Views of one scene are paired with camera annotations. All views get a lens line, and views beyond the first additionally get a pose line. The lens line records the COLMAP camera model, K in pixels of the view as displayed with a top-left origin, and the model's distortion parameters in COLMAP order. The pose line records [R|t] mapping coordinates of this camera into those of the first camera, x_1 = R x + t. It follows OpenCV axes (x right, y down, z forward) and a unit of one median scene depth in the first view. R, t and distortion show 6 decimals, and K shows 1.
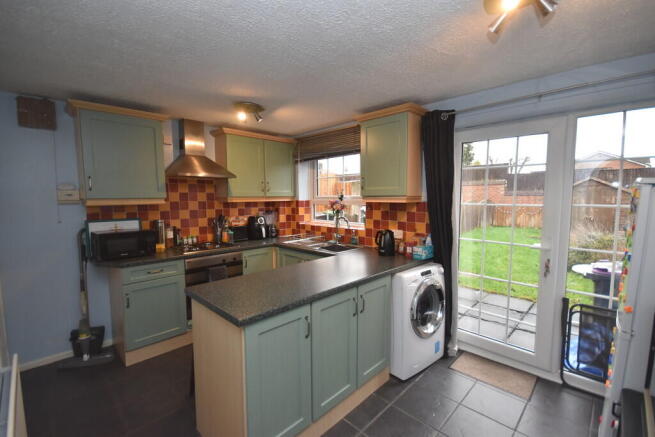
lens RADIAL K [[290.4, 0, 327.5], [0, 290.4, 218.5], [0, 0, 1]] dist [0.000096, -0.000250]
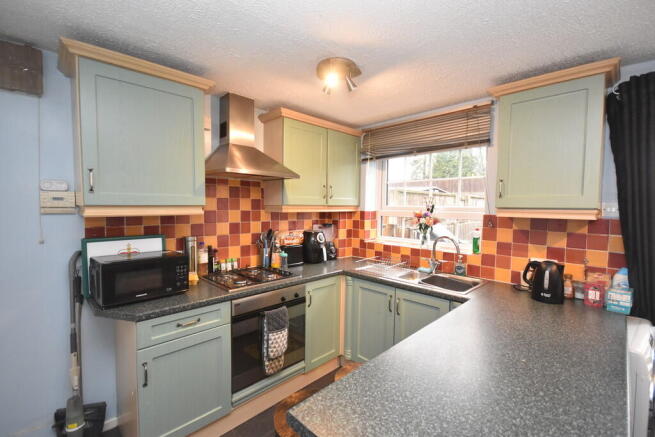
lens RADIAL K [[290.4, 0, 327.5], [0, 290.4, 218.5], [0, 0, 1]] dist [0.000096, -0.000250]
pose [[0.999775, 0.017080, -0.012591, -0.229787], [-0.017427, 0.999457, -0.027982, -0.023997], [0.012107, 0.028195, 0.999529, 0.293047]]
